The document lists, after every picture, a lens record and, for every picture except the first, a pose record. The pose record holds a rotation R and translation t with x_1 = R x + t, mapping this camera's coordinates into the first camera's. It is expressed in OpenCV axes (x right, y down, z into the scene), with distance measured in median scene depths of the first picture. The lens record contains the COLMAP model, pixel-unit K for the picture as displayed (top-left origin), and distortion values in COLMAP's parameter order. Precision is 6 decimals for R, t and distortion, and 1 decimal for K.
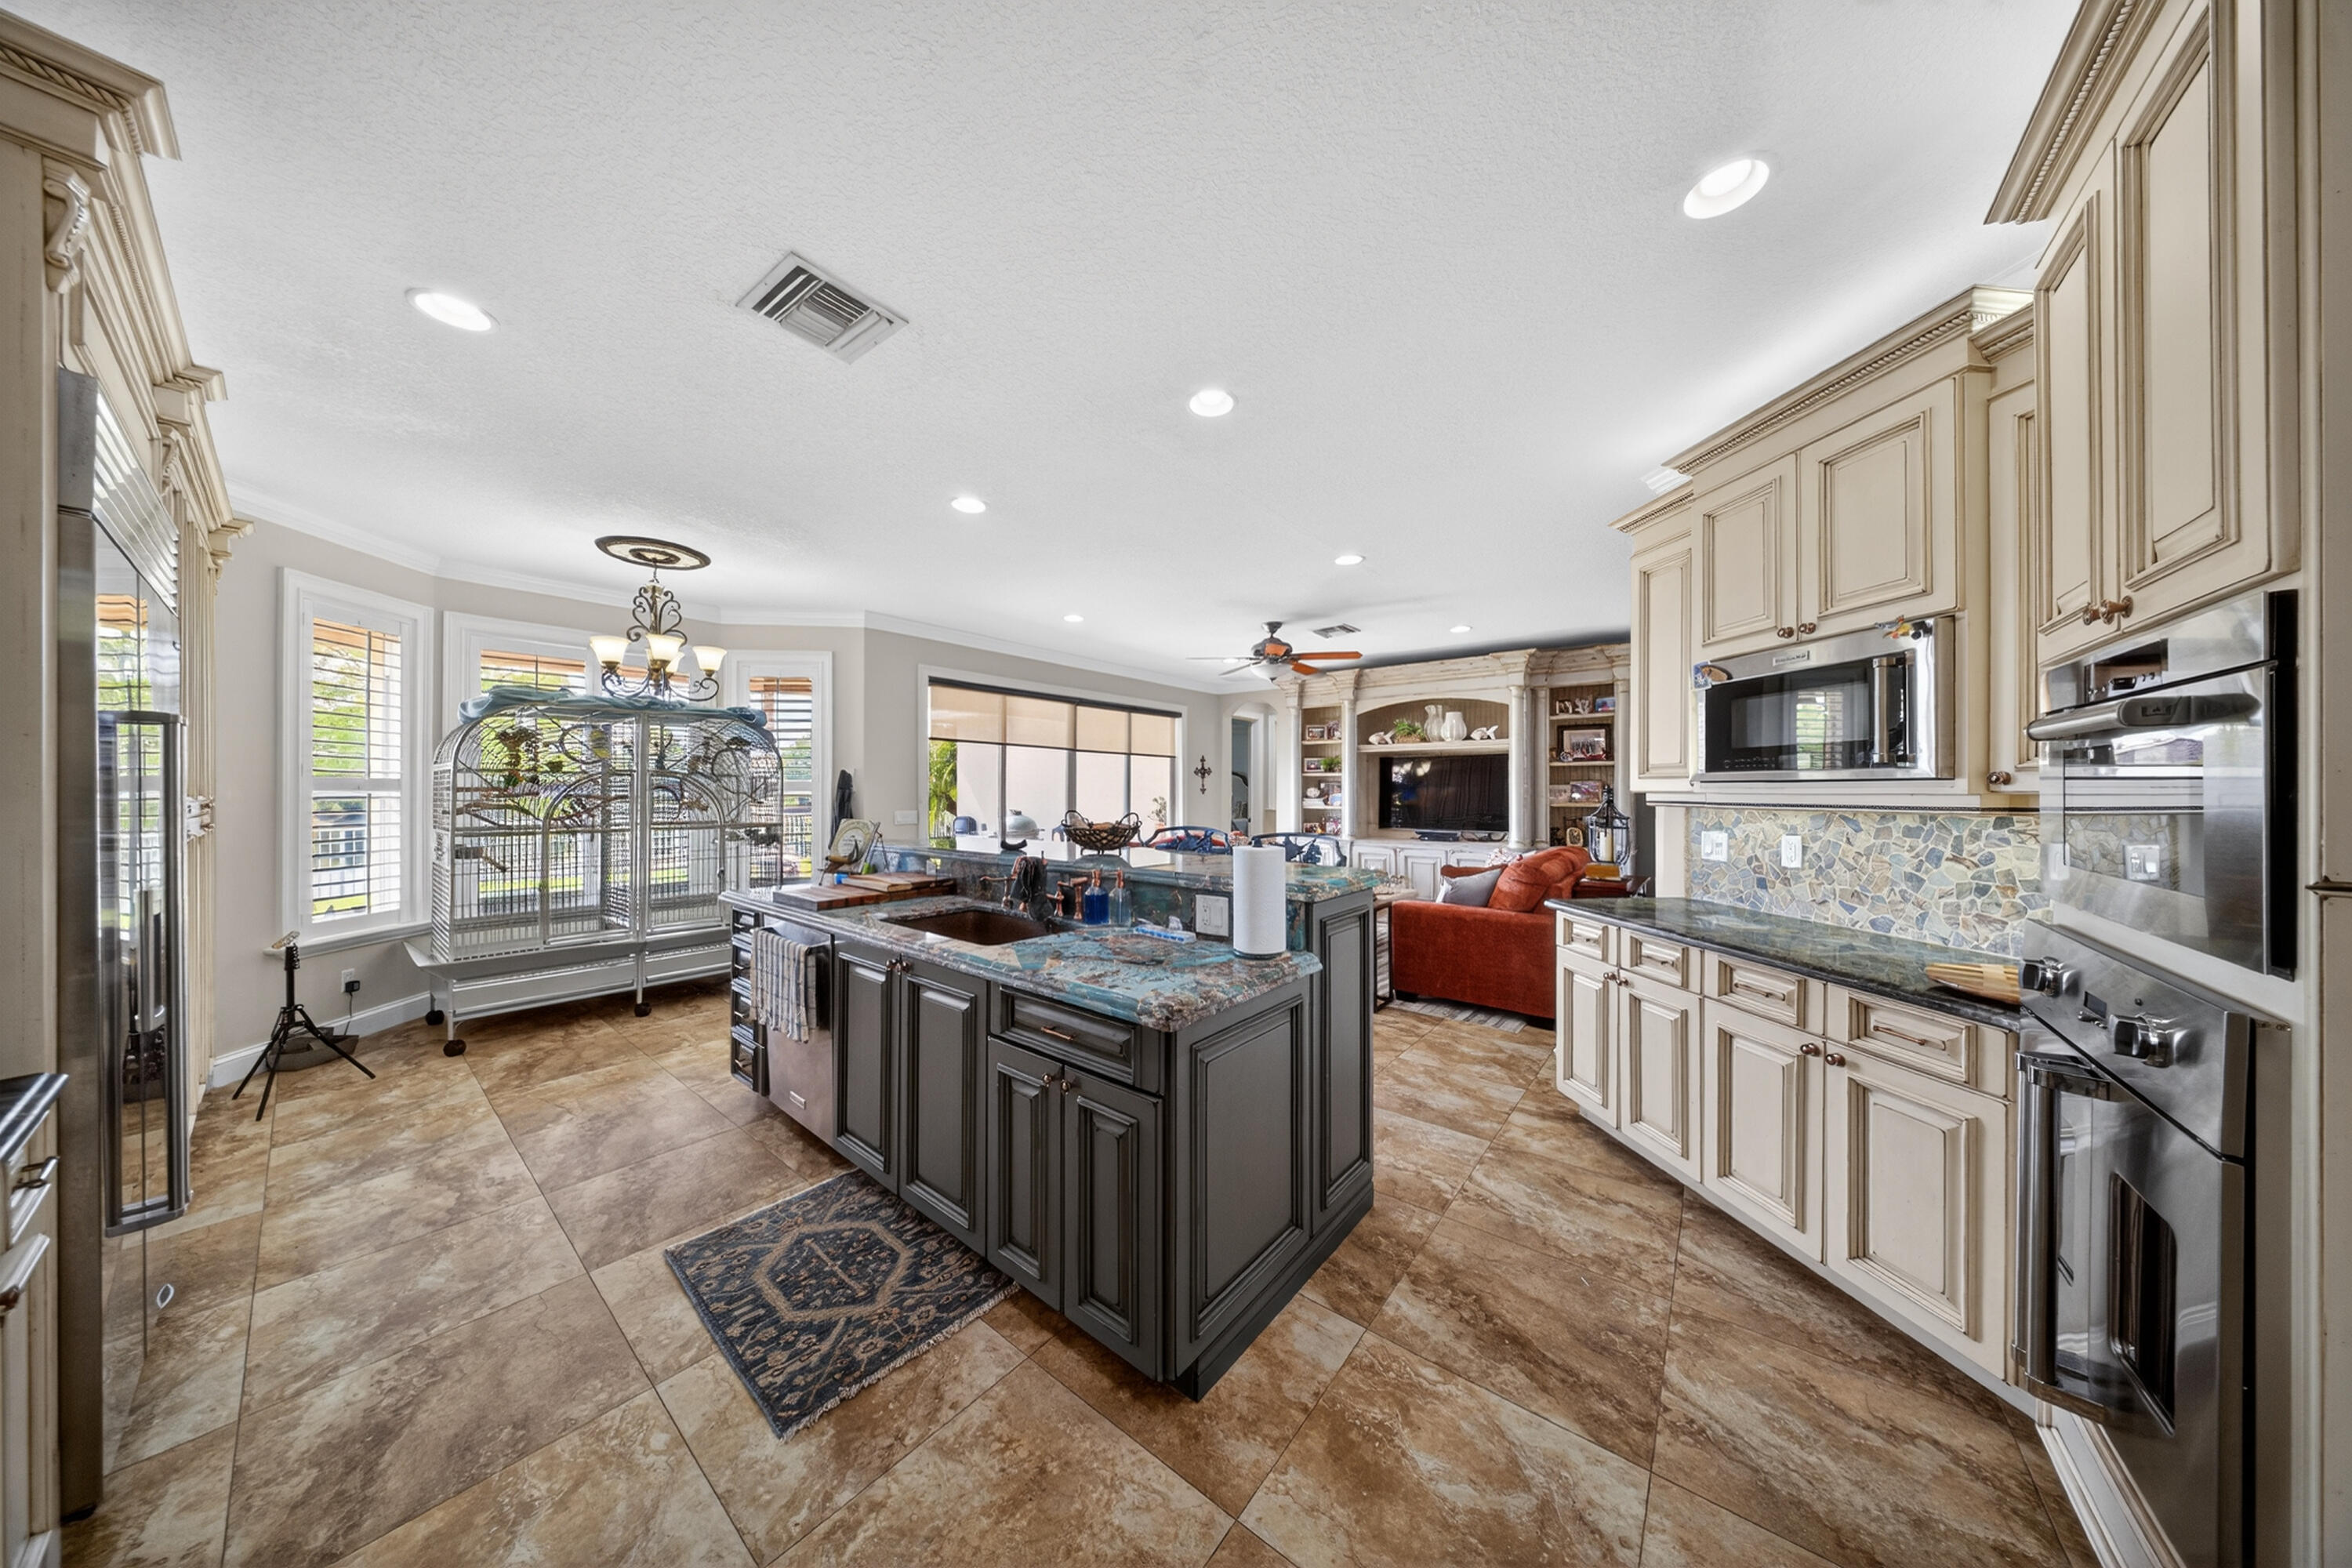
lens RADIAL K [[697.1, 0, 1176.9], [0, 697.1, 784.5], [0, 0, 1]] dist [-0.005685, 0.000210]
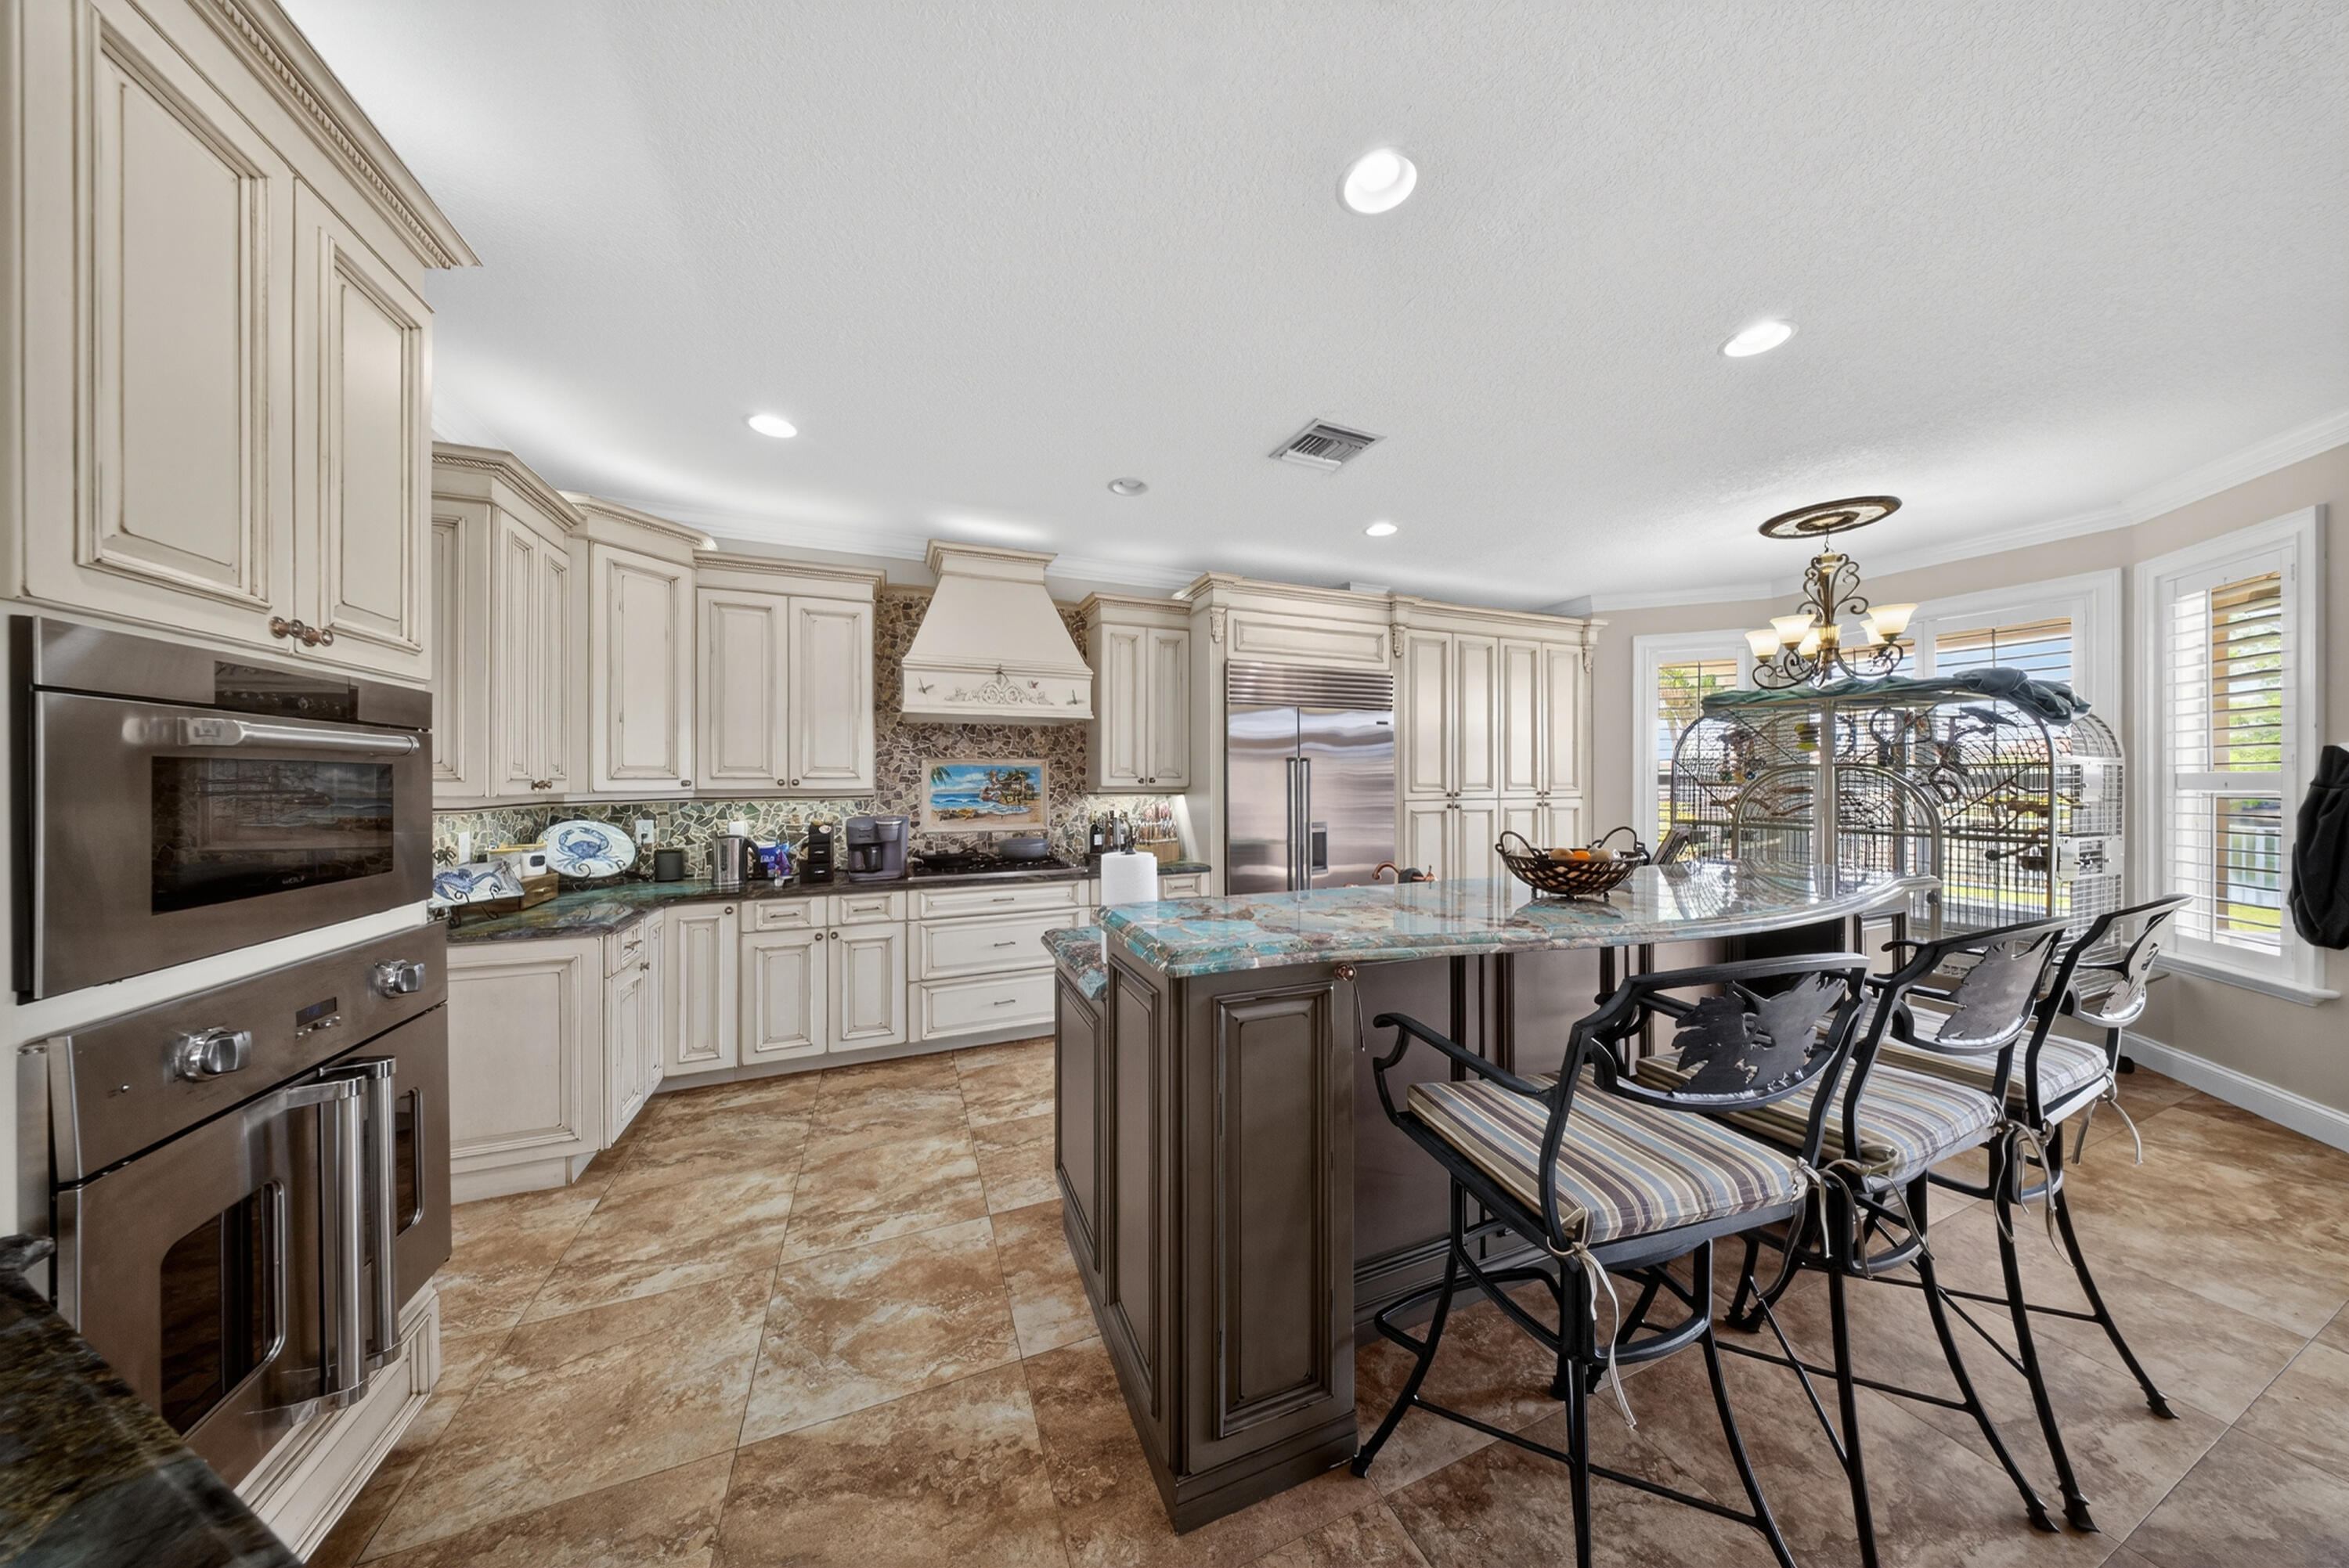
lens RADIAL K [[696.1, 0, 1182.4], [0, 696.1, 788.9], [0, 0, 1]] dist [-0.005685, 0.000210]
pose [[-0.478898, 0.014195, -0.877756, 0.612094], [0.007787, 0.999899, 0.011922, -0.008264], [0.877836, -0.001125, -0.478960, 1.015888]]
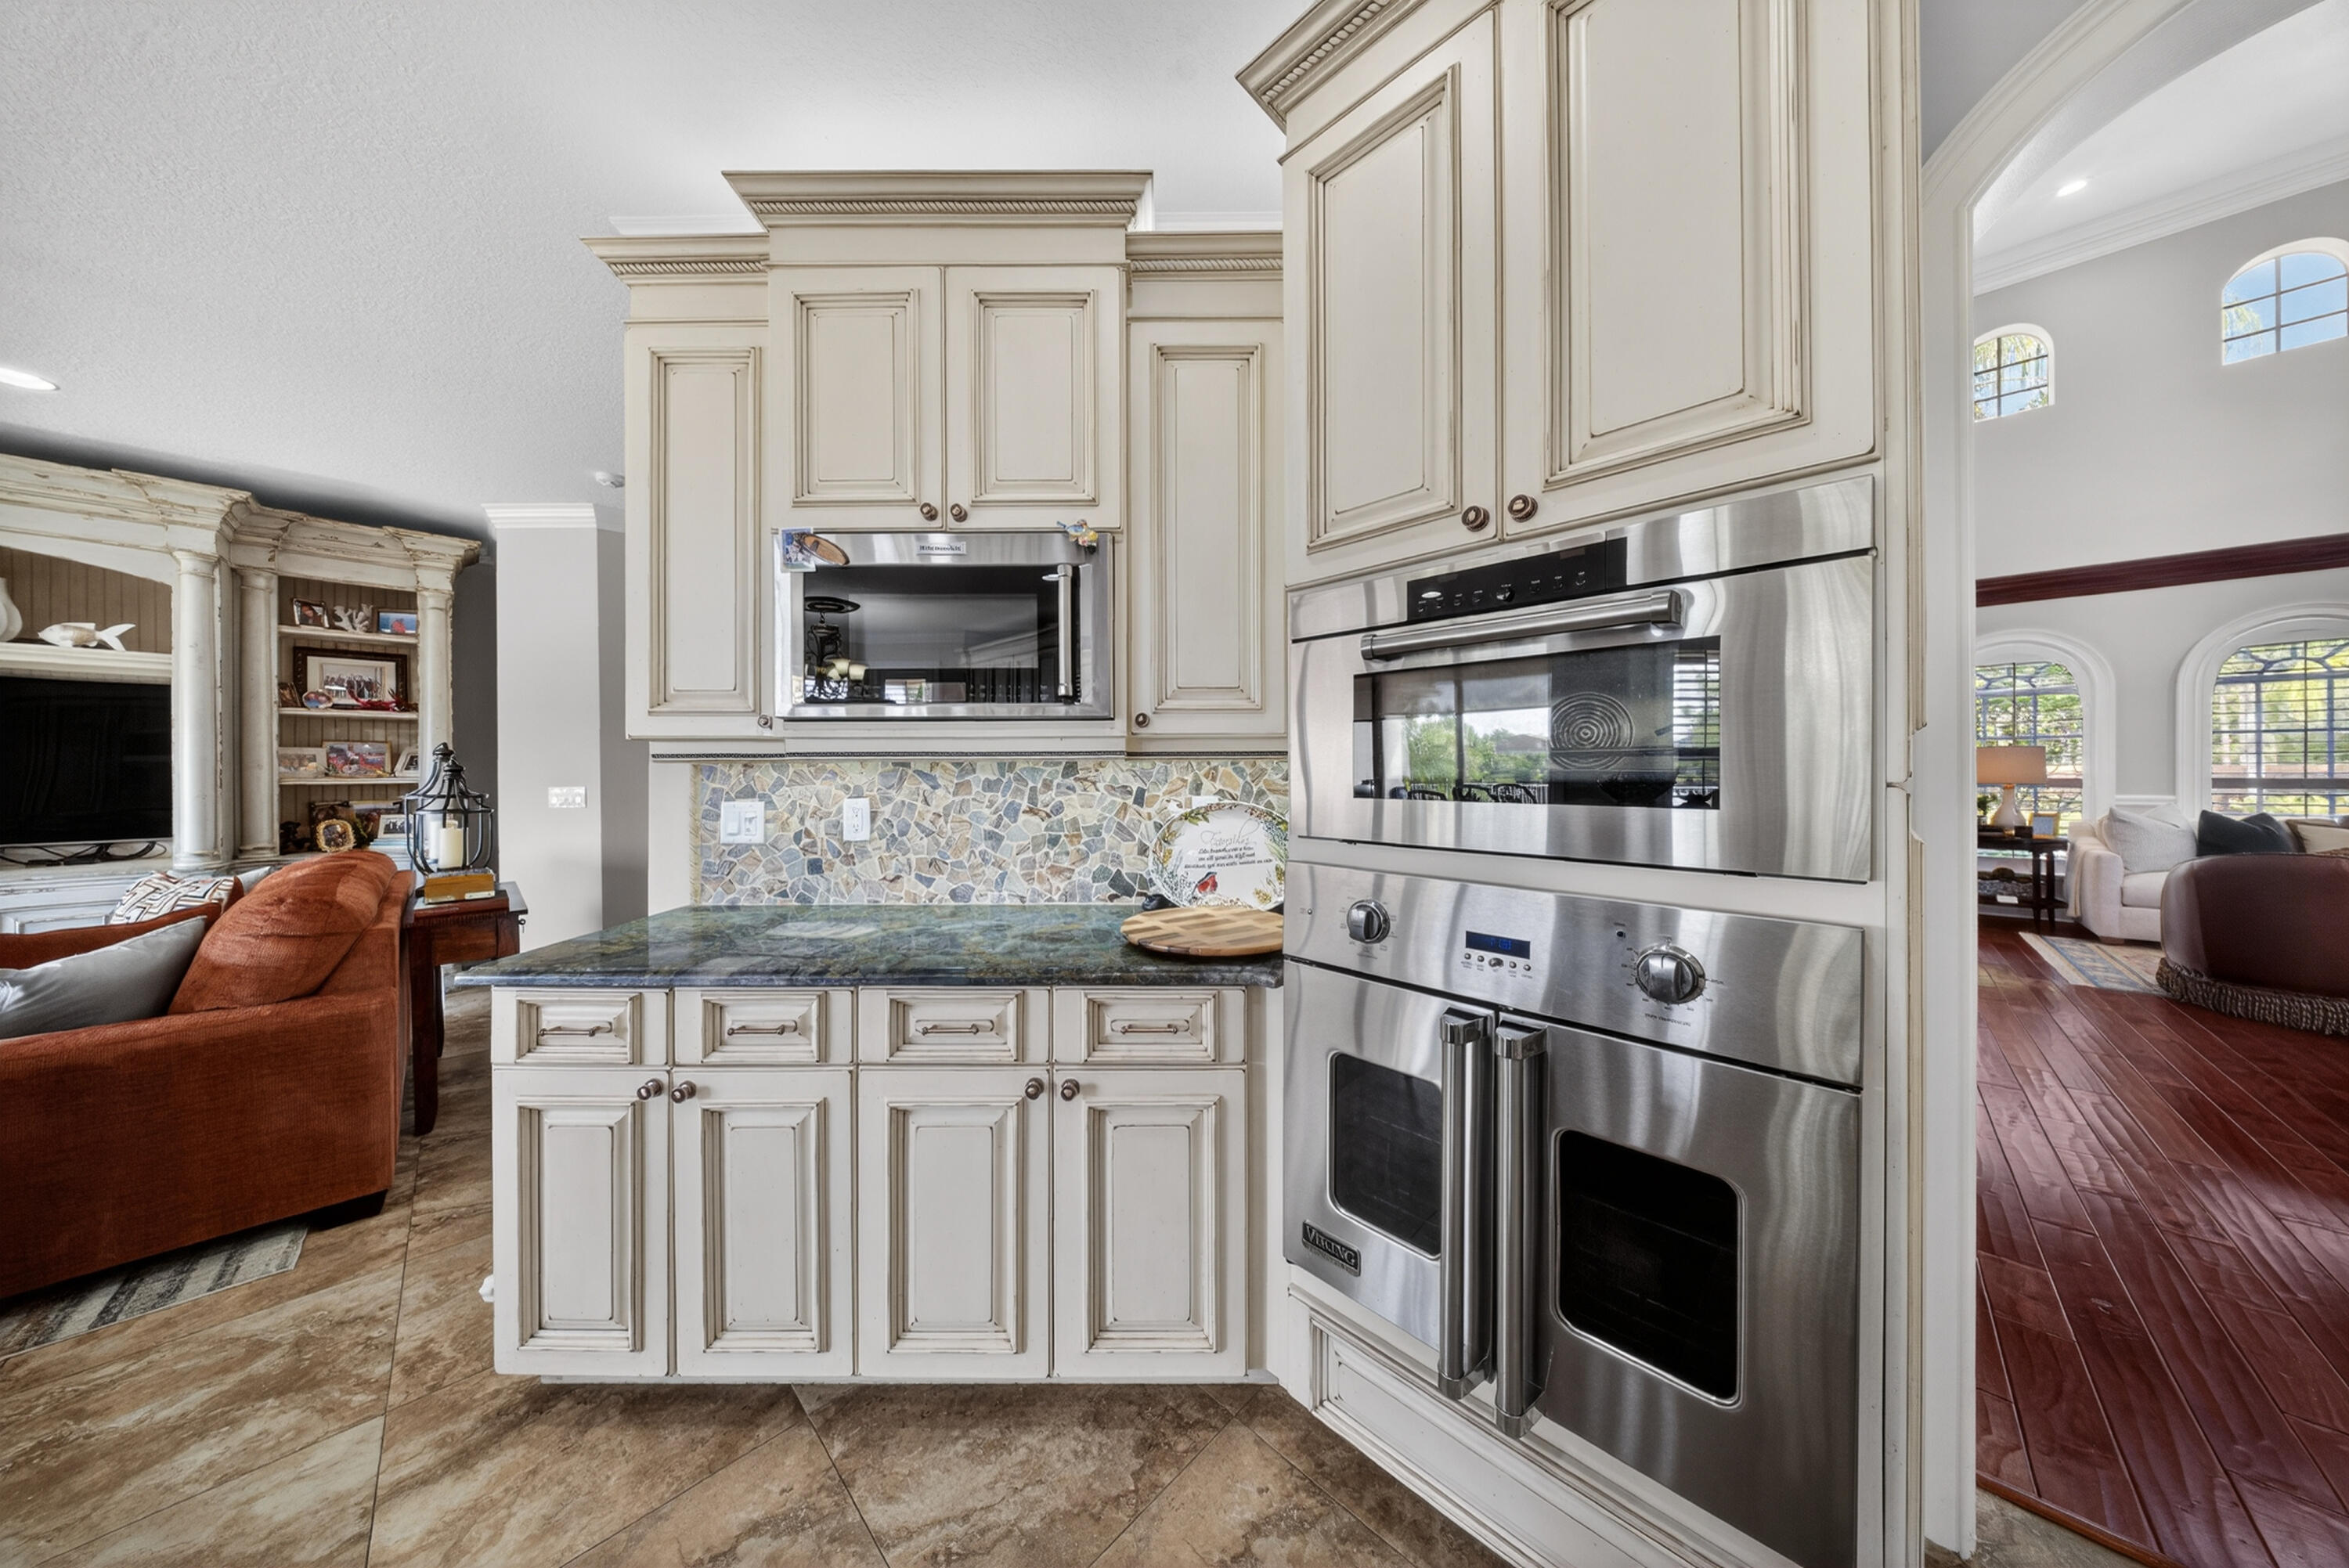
lens RADIAL K [[696.1, 0, 1153.2], [0, 696.1, 770.3], [0, 0, 1]] dist [-0.005685, 0.000210]
pose [[0.119955, -0.002012, 0.992777, 0.145745], [-0.003905, 0.999989, 0.002499, 0.035132], [-0.992772, -0.004176, 0.119946, 0.517343]]
